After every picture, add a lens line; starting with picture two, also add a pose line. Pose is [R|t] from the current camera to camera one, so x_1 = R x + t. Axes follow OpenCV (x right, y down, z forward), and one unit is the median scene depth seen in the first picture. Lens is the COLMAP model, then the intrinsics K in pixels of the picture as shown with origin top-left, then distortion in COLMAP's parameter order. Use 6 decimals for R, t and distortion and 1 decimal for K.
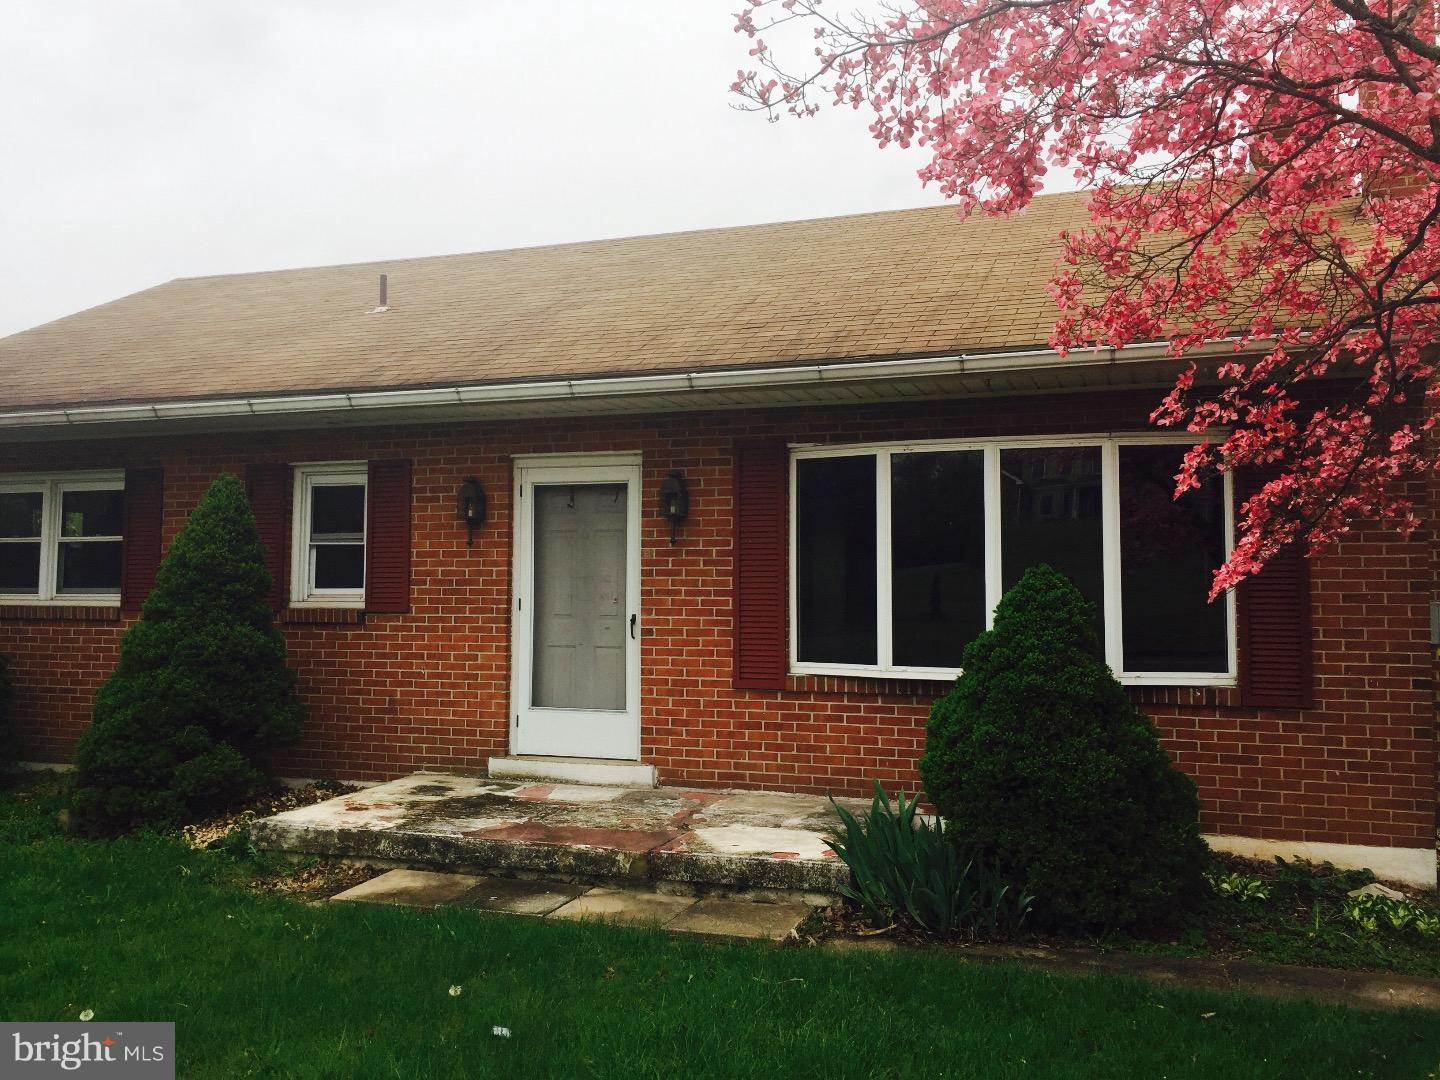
lens RADIAL K [[1200.8, 0, 732.4], [0, 1200.8, 532.6], [0, 0, 1]] dist [0.085794, -0.108358]
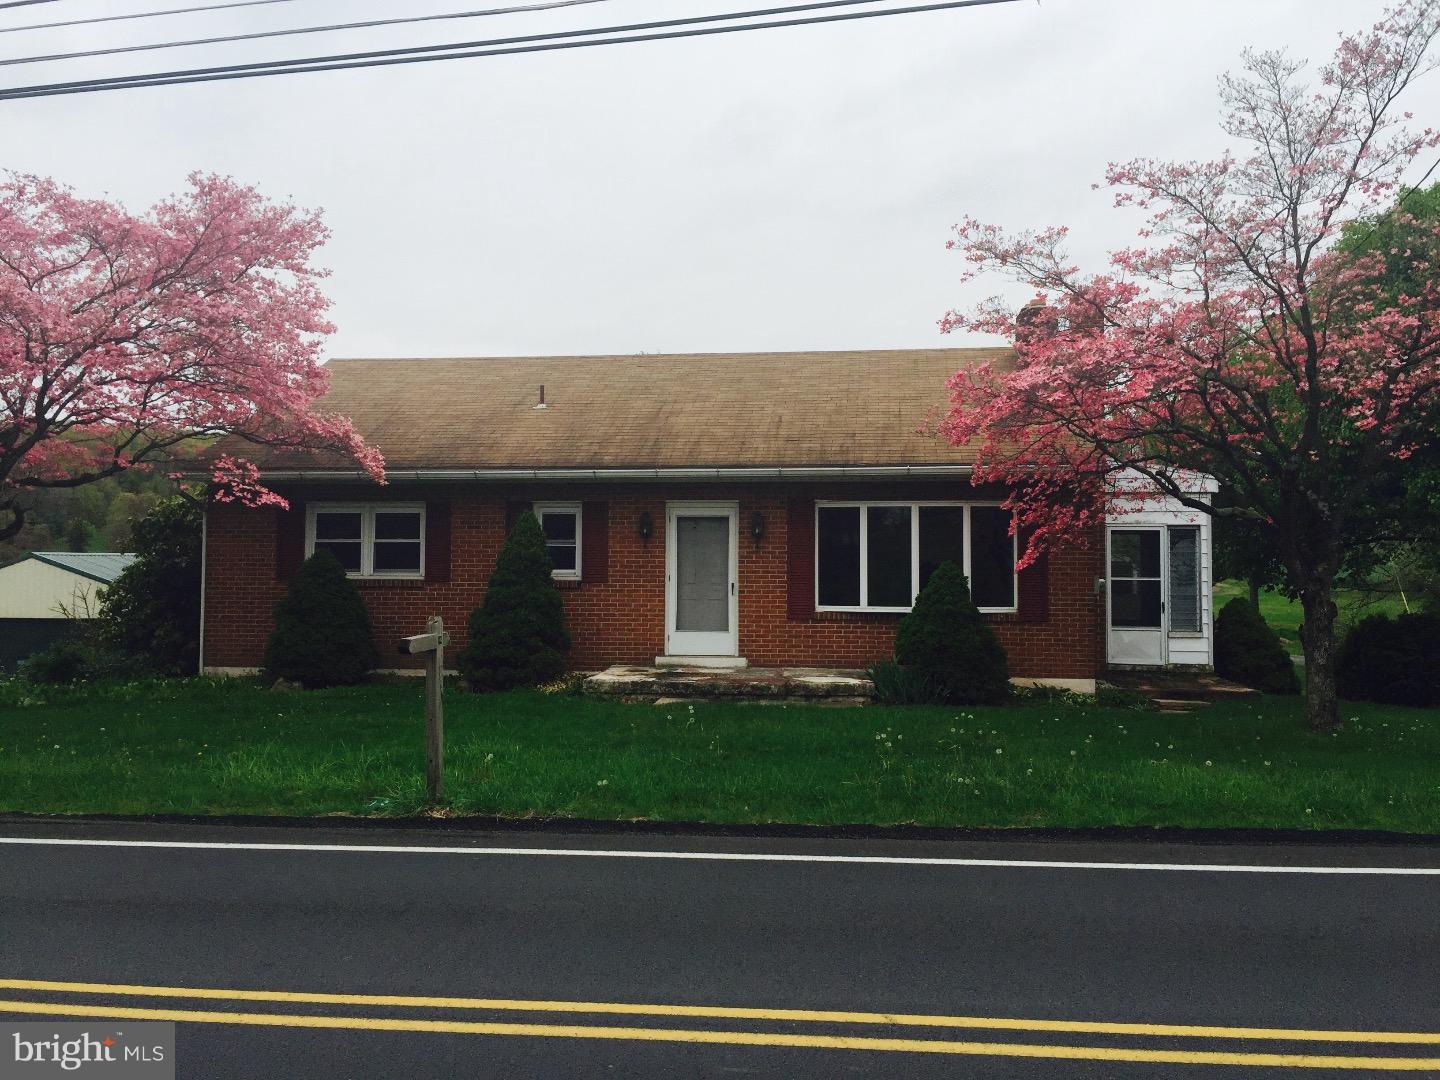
lens RADIAL K [[1200.8, 0, 732.4], [0, 1200.8, 532.6], [0, 0, 1]] dist [0.085794, -0.108358]
pose [[0.976536, 0.007909, 0.215207, -0.535444], [-0.011309, 0.999830, 0.014575, -0.046299], [-0.215055, -0.016667, 0.976460, -0.983357]]
